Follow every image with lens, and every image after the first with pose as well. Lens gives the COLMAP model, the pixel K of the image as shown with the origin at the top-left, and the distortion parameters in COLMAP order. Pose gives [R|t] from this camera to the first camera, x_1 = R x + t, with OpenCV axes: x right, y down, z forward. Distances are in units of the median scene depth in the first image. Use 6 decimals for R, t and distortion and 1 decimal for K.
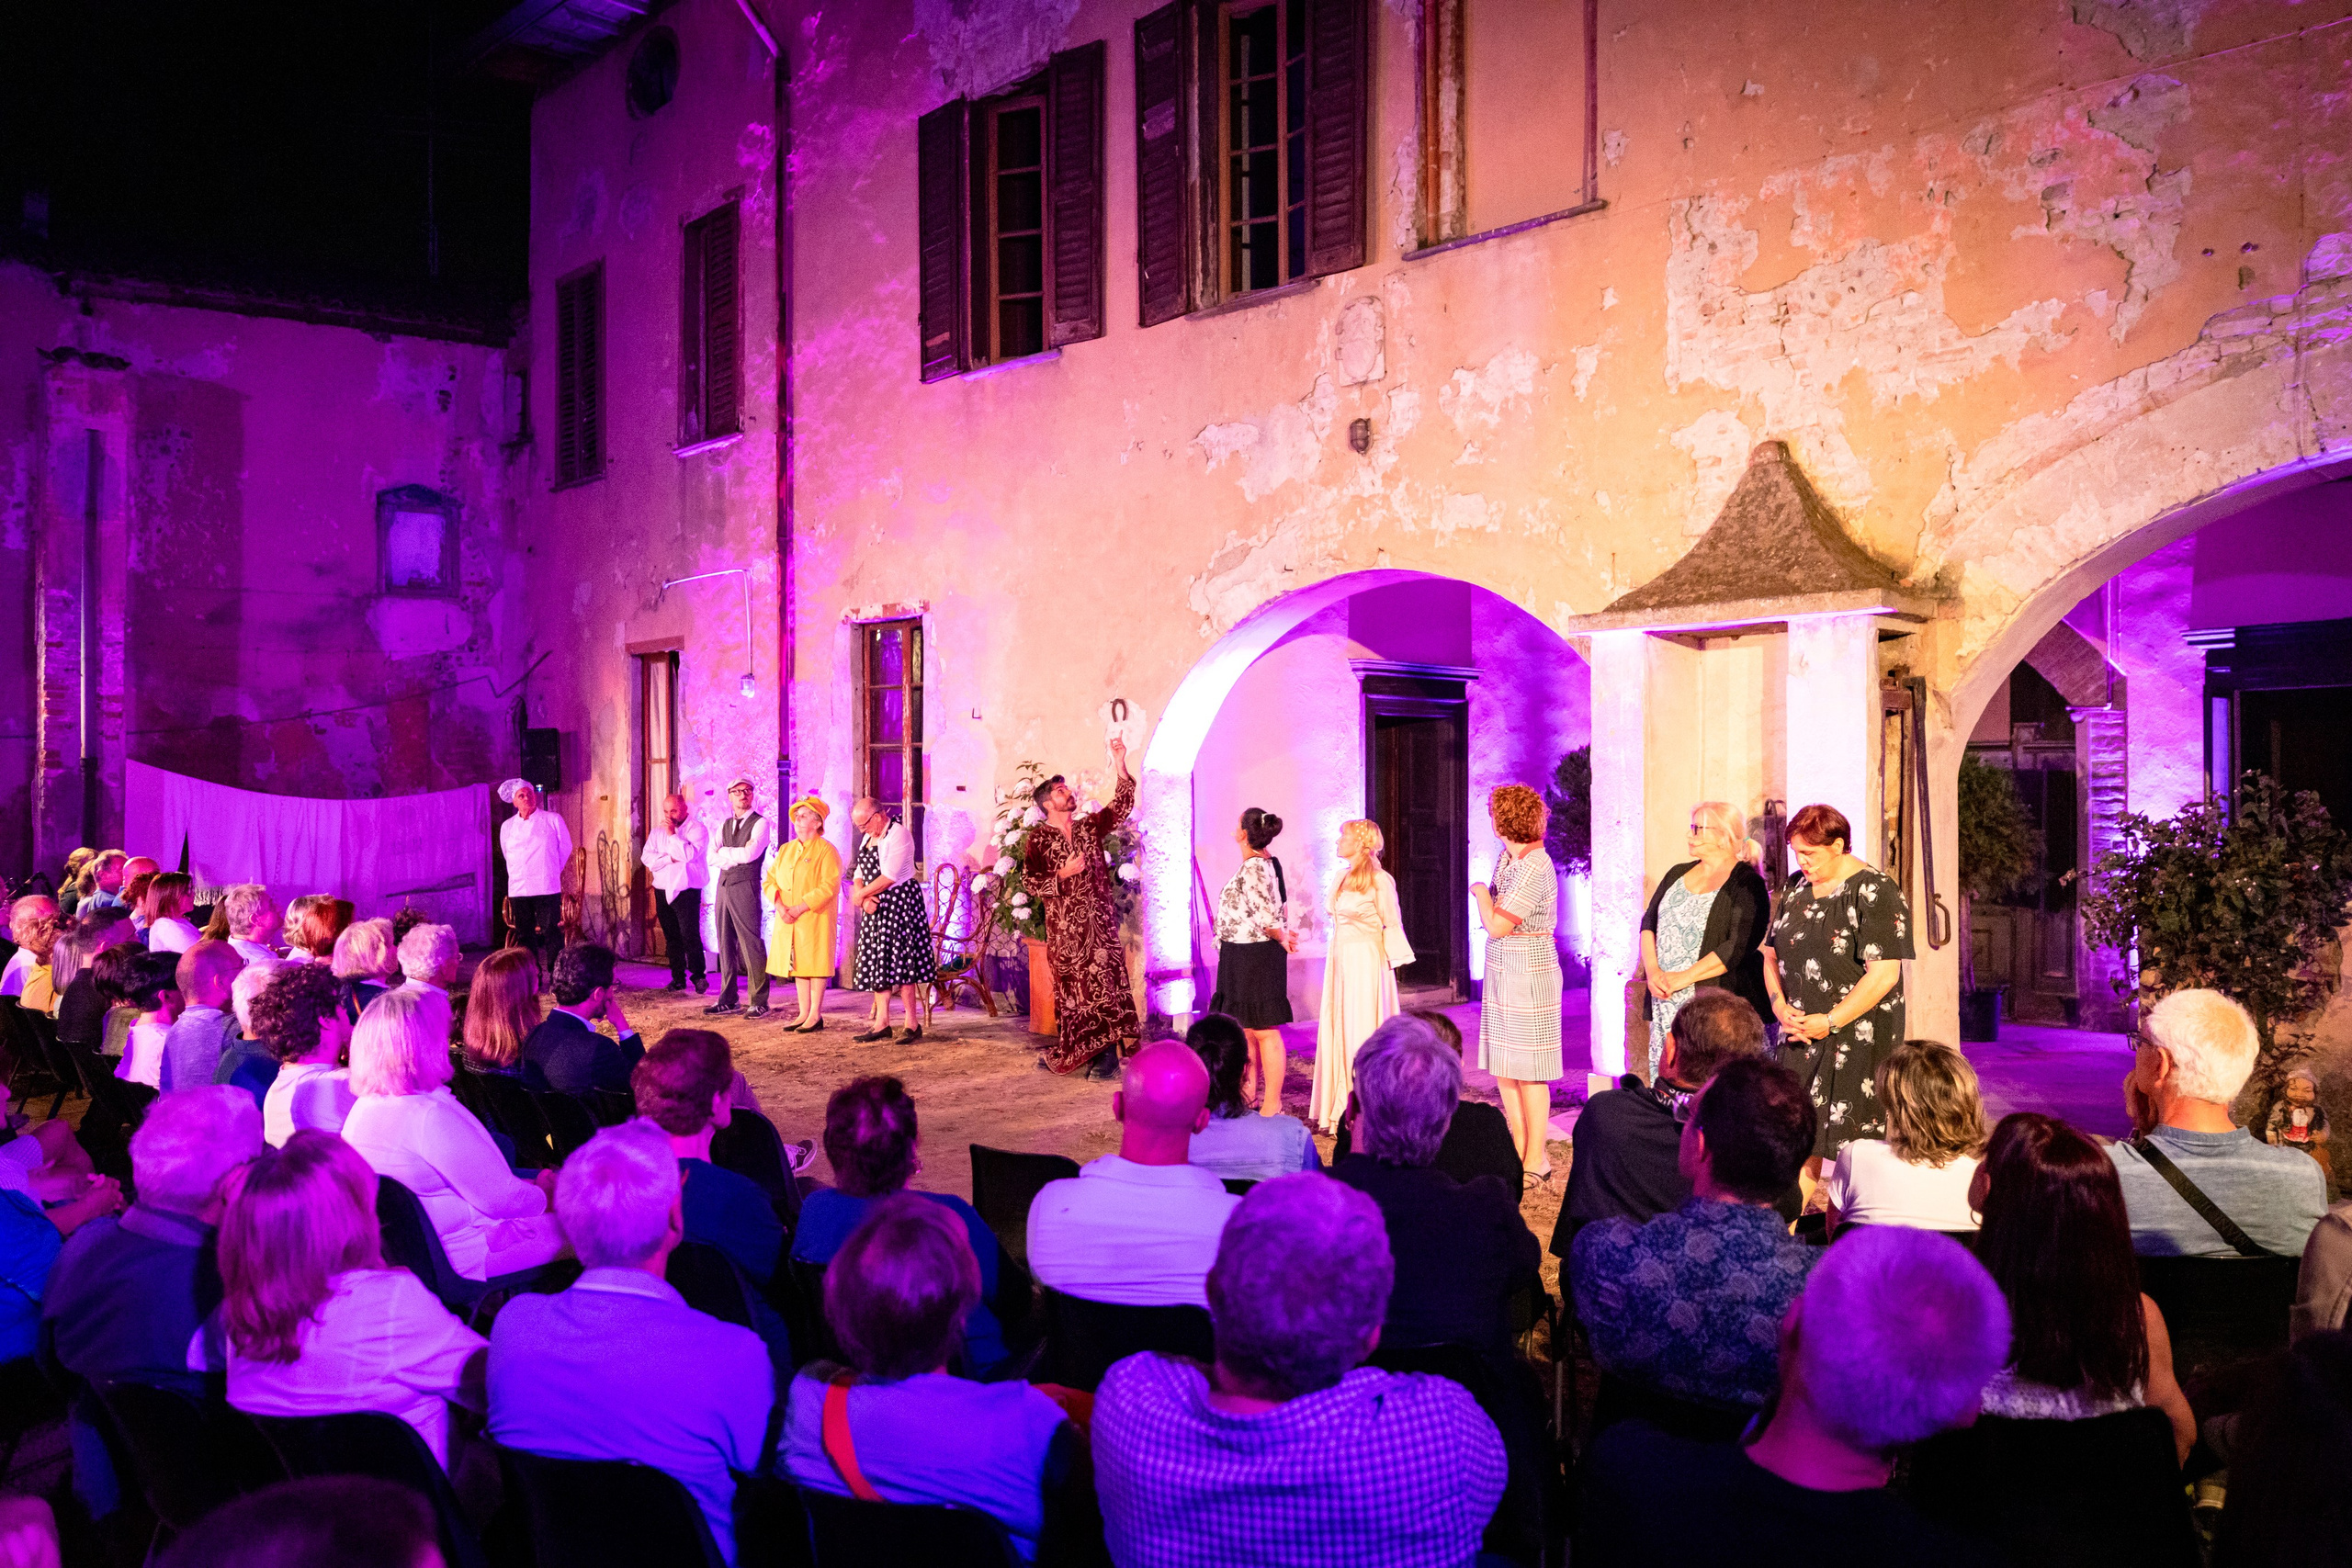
lens RADIAL K [[1848.7, 0, 1179.8], [0, 1848.7, 786.8], [0, 0, 1]] dist [0.003847, 0.000662]
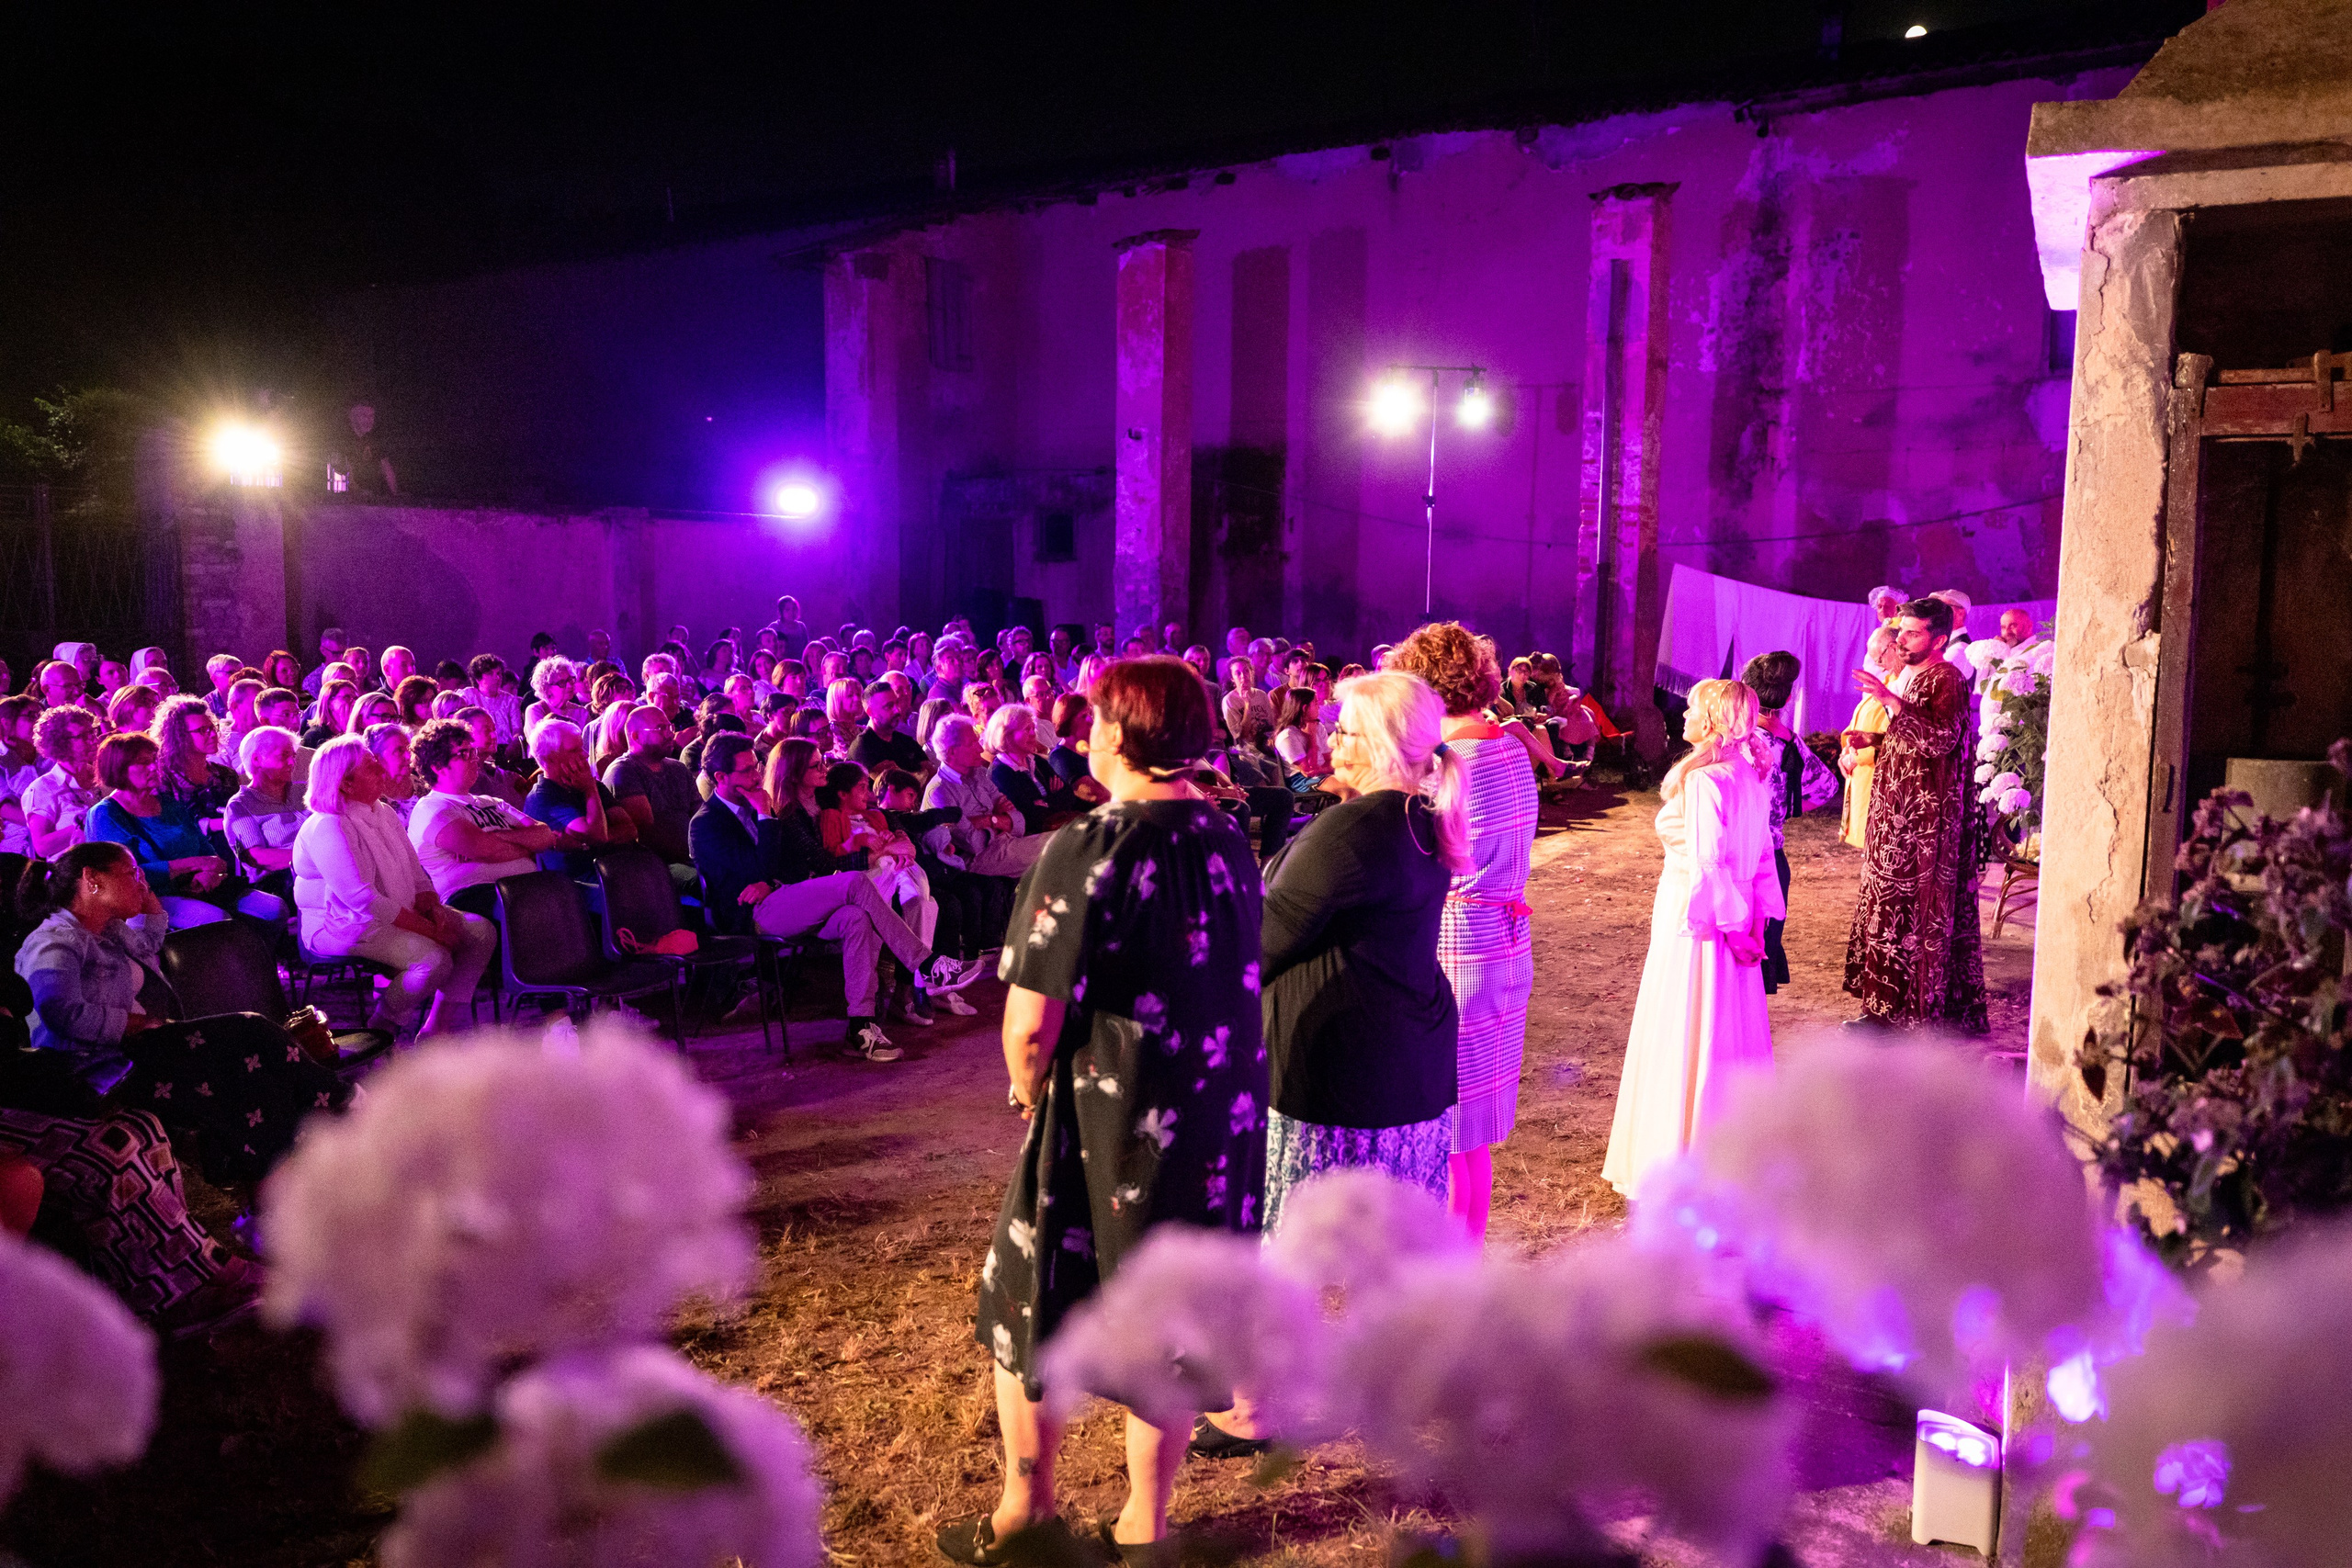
lens RADIAL K [[1848.7, 0, 1184.8], [0, 1848.7, 786.6], [0, 0, 1]] dist [0.003847, 0.000662]
pose [[0.325884, 0.111705, -0.938787, 0.312959], [-0.010531, 0.993362, 0.114544, -0.005939], [0.945351, -0.027442, 0.324897, 0.327155]]
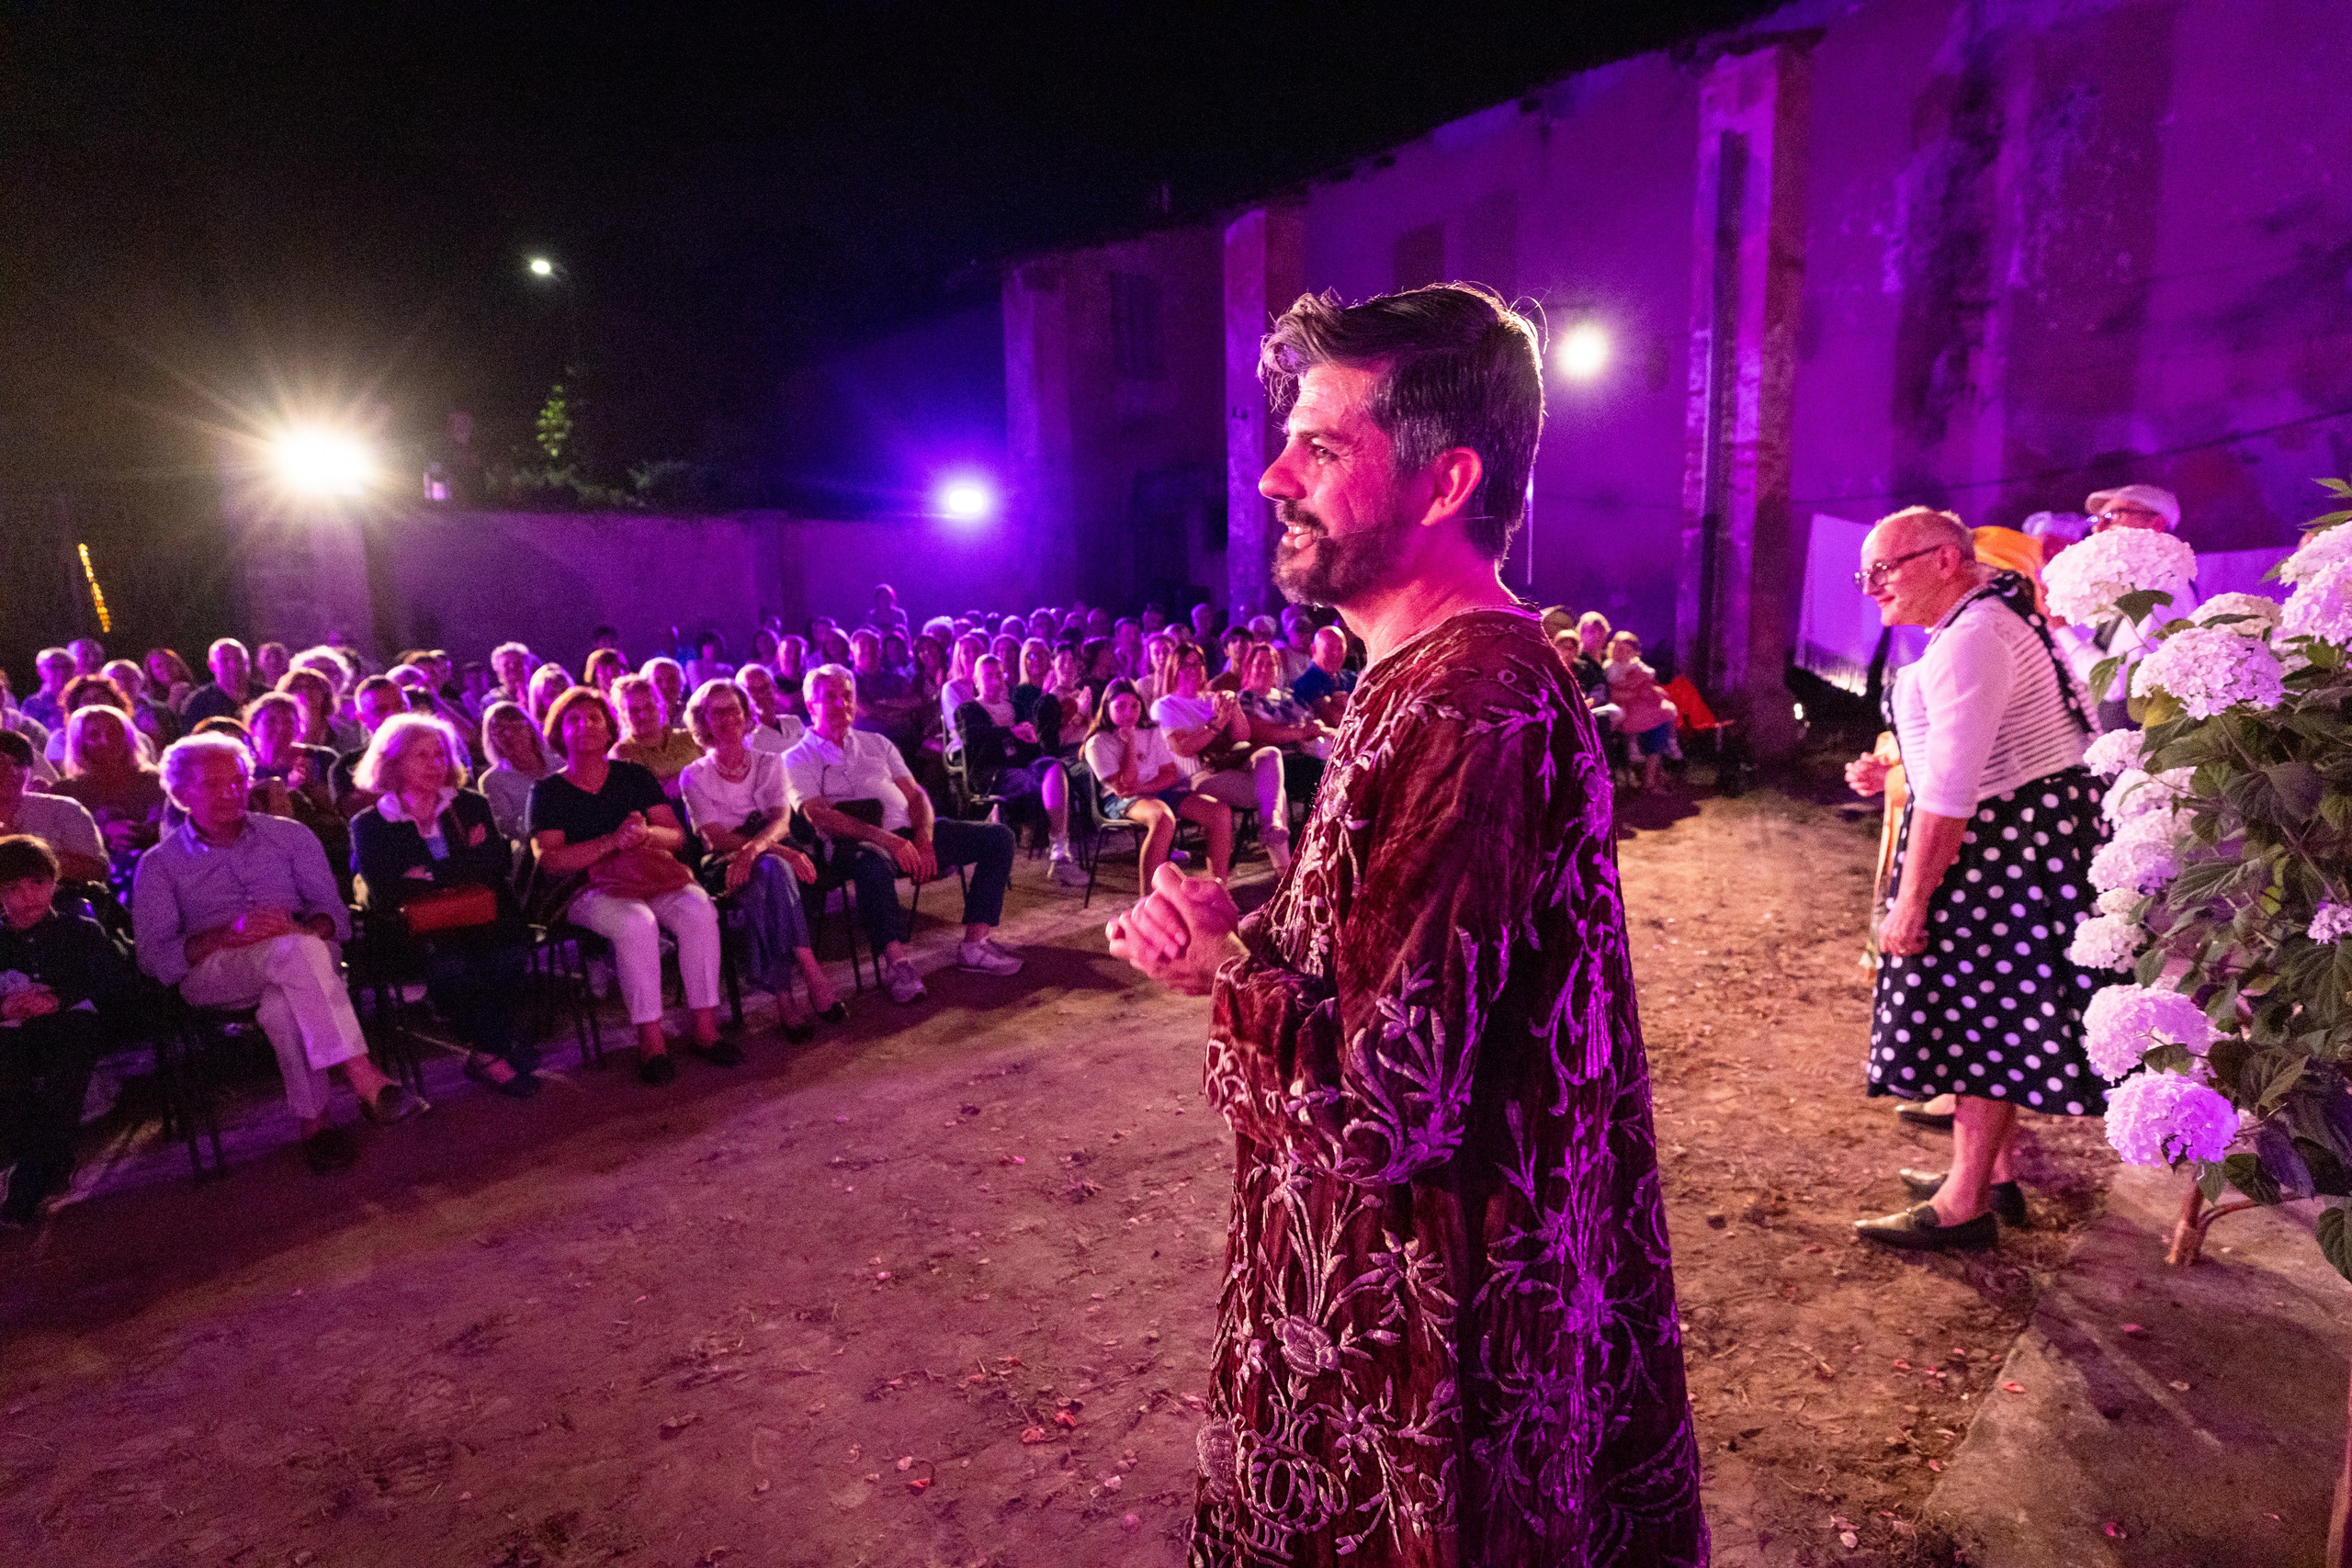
lens RADIAL K [[1315.6, 0, 1163.4], [0, 1315.6, 786.9], [0, 0, 1]] dist [0.001476, 0.001006]
pose [[0.023826, 0.148867, -0.988570, 0.054393], [0.018877, 0.988608, 0.149328, 0.011875], [0.999538, -0.022219, 0.020744, 0.583944]]
